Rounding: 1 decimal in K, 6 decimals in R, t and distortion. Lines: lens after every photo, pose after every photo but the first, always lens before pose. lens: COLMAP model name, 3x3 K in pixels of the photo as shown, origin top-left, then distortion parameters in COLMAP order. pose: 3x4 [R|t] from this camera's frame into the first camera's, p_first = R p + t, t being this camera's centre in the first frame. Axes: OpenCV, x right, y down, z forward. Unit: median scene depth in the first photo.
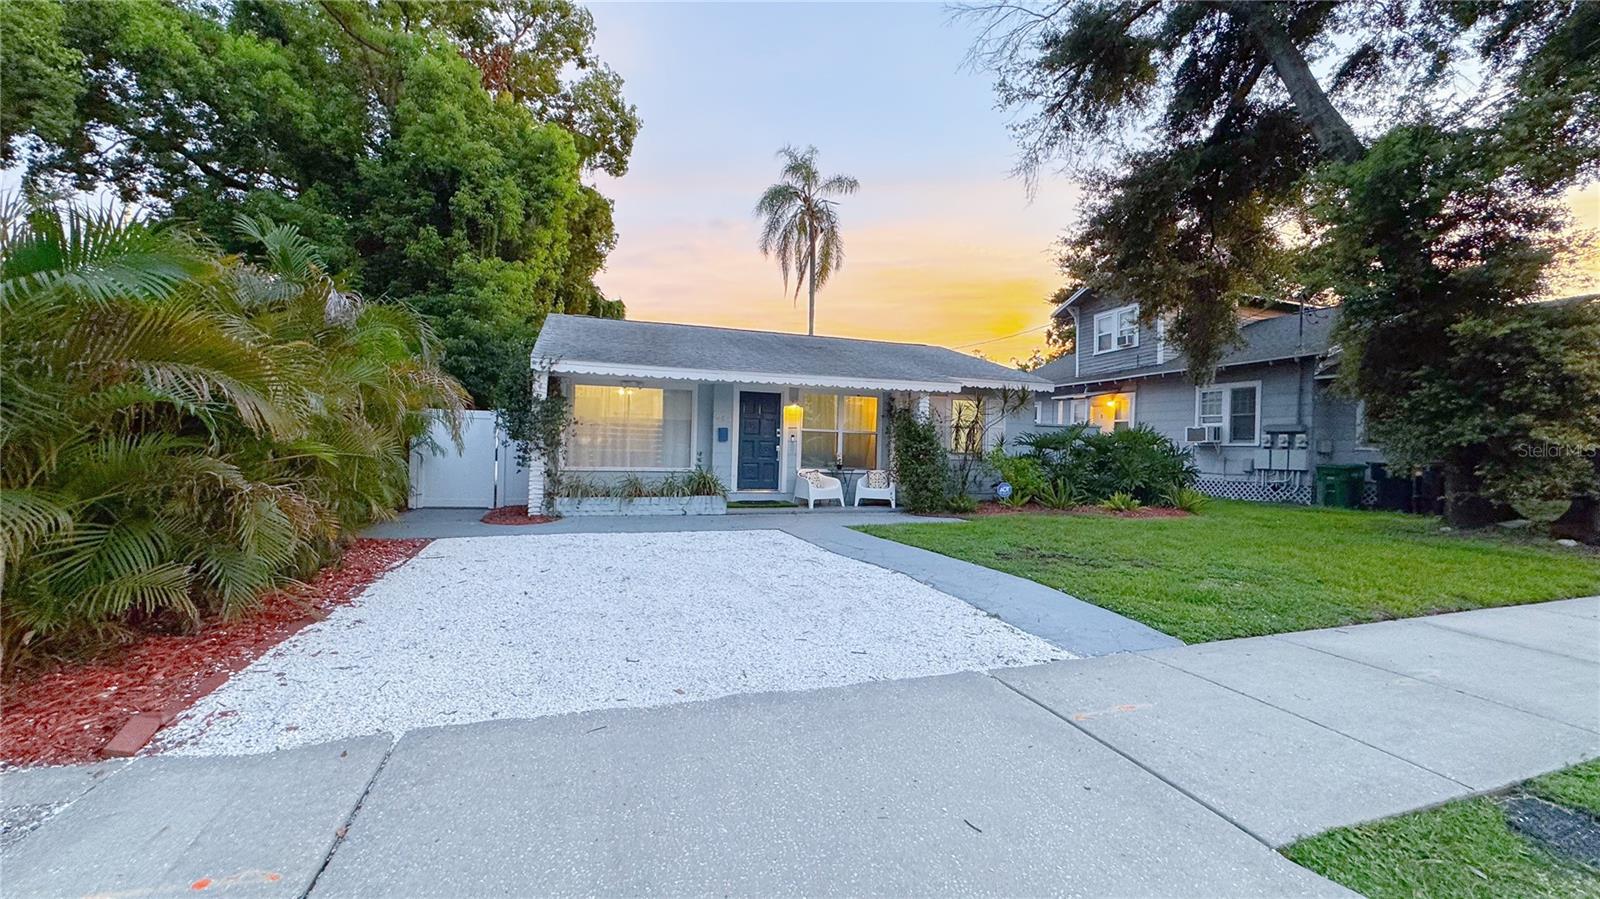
lens RADIAL K [[637.9, 0, 800.0], [0, 637.9, 449.5], [0, 0, 1]] dist [-0.001829, -0.000106]
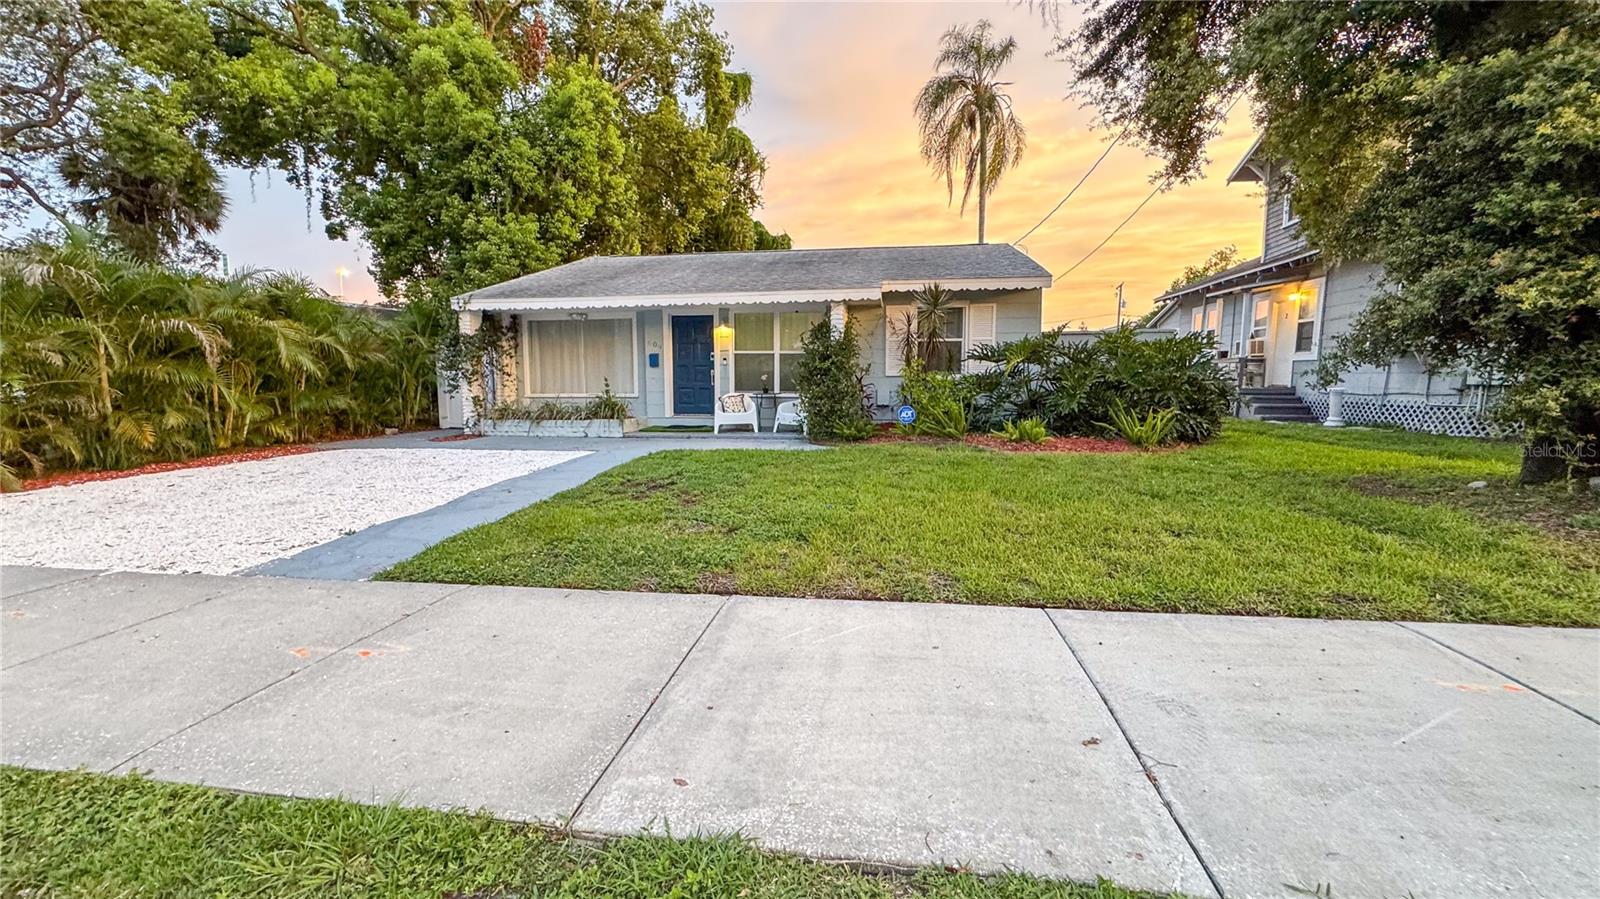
lens RADIAL K [[637.9, 0, 800.0], [0, 637.9, 449.5], [0, 0, 1]] dist [-0.001829, -0.000106]
pose [[0.885424, 0.026466, -0.464031, 0.530409], [0.021887, 0.994896, 0.098506, 0.021846], [0.464269, -0.097376, 0.880325, 0.186545]]
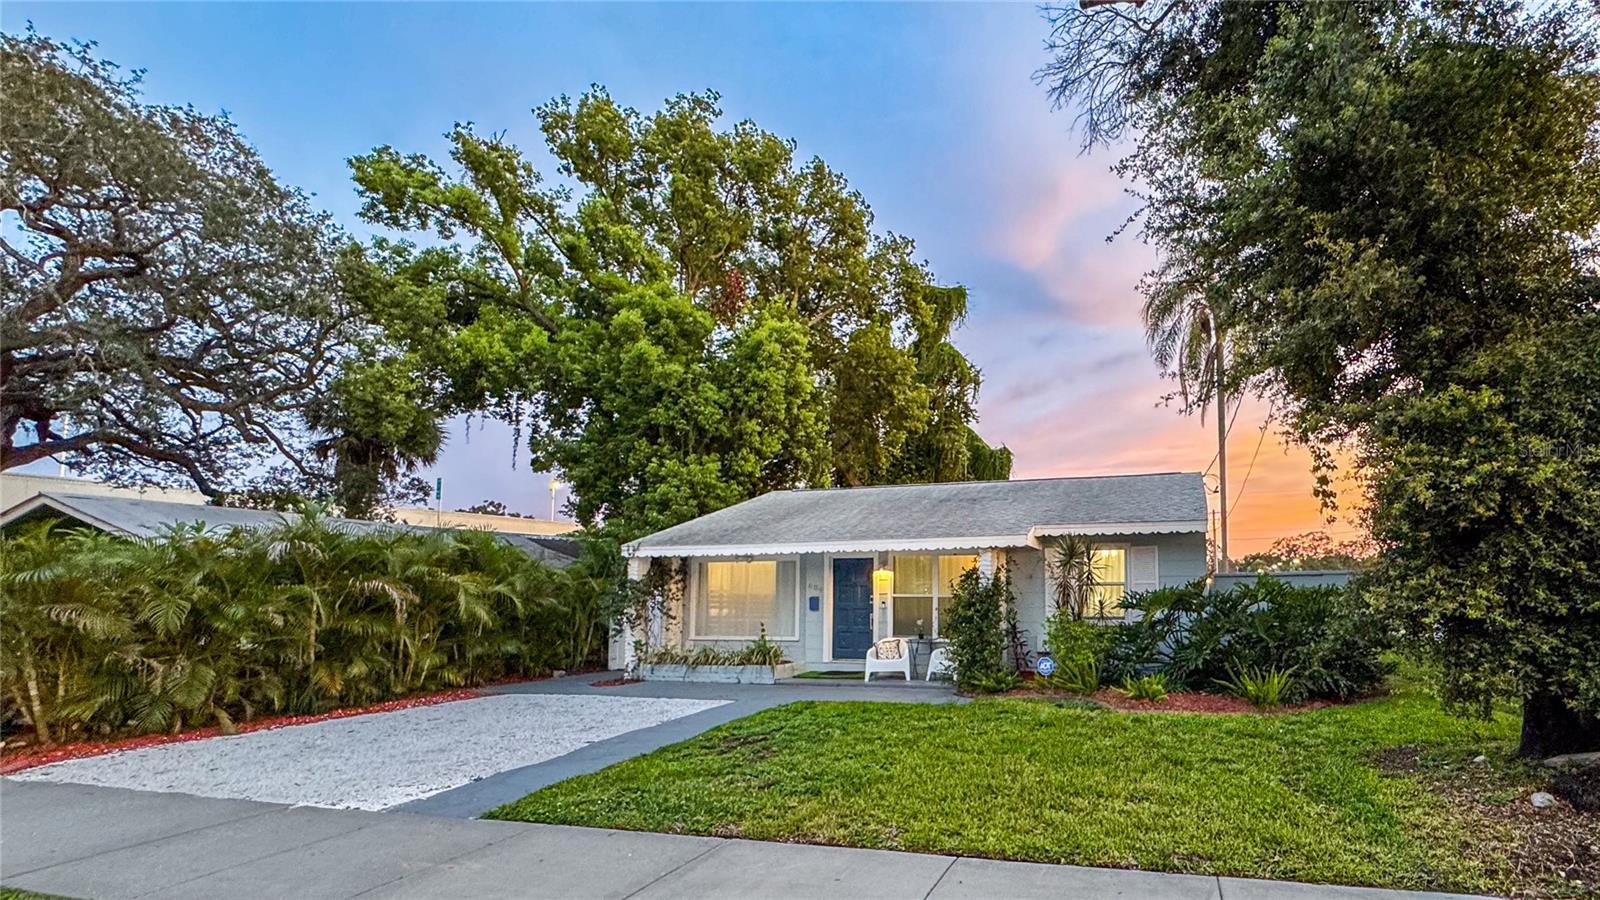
lens RADIAL K [[779.5, 0, 966.7], [0, 779.5, 546.3], [0, 0, 1]] dist [0.000521, 0.000891]
pose [[0.819305, -0.064248, -0.569747, 0.730641], [0.023486, 0.996629, -0.078613, -0.010426], [0.572877, 0.051027, 0.818051, 0.128521]]
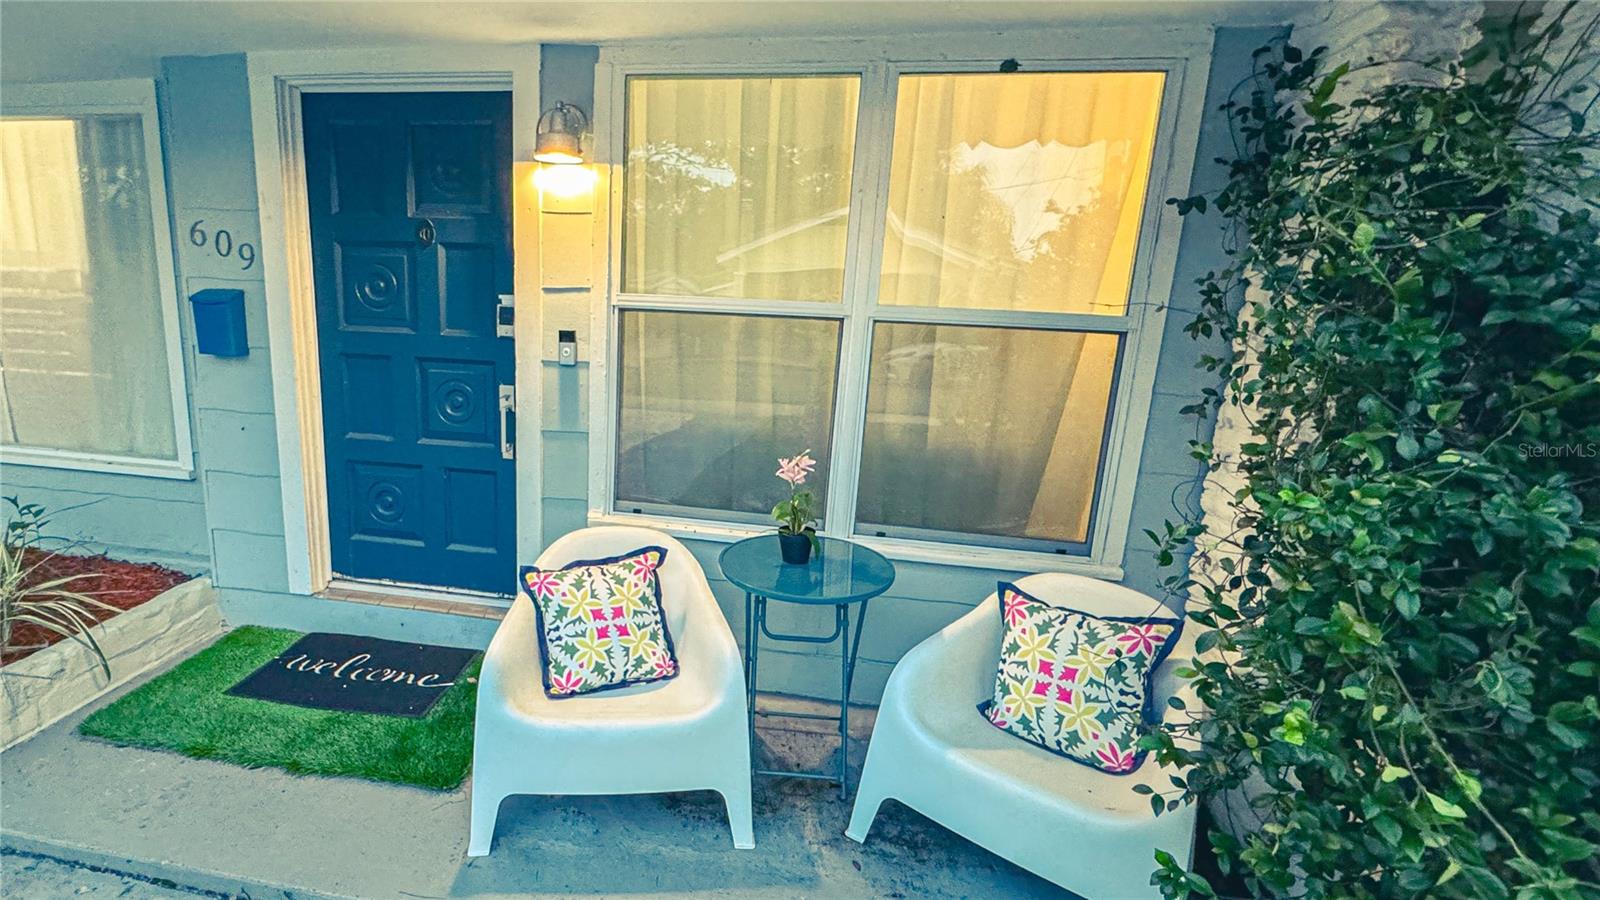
lens RADIAL K [[733.9, 0, 686.2], [0, 733.9, 452.2], [0, 0, 1]] dist [-0.001227, -0.000161]
pose [[0.874035, 0.107377, -0.473849, 0.118427], [-0.014653, 0.980655, 0.195195, -0.029113], [0.485642, -0.163664, 0.858700, 0.815637]]
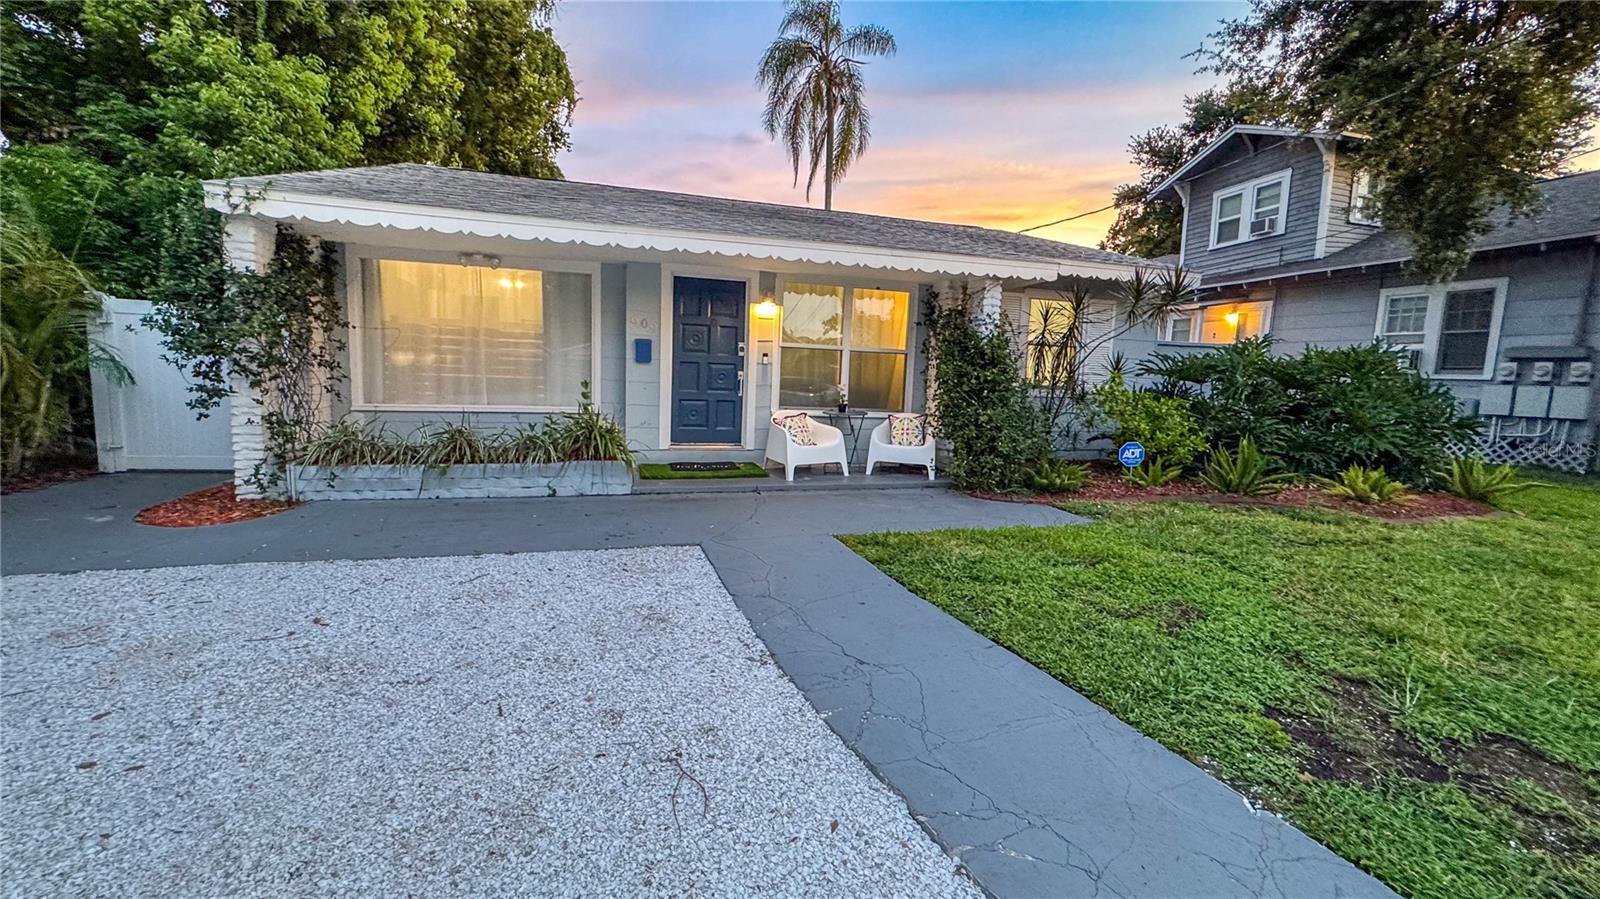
lens RADIAL K [[637.9, 0, 800.0], [0, 637.9, 449.5], [0, 0, 1]] dist [-0.001829, -0.000106]
pose [[0.999223, 0.015157, -0.036393, 0.043345], [-0.010877, 0.993301, 0.115046, -0.002227], [0.037893, -0.114561, 0.992693, 0.390436]]
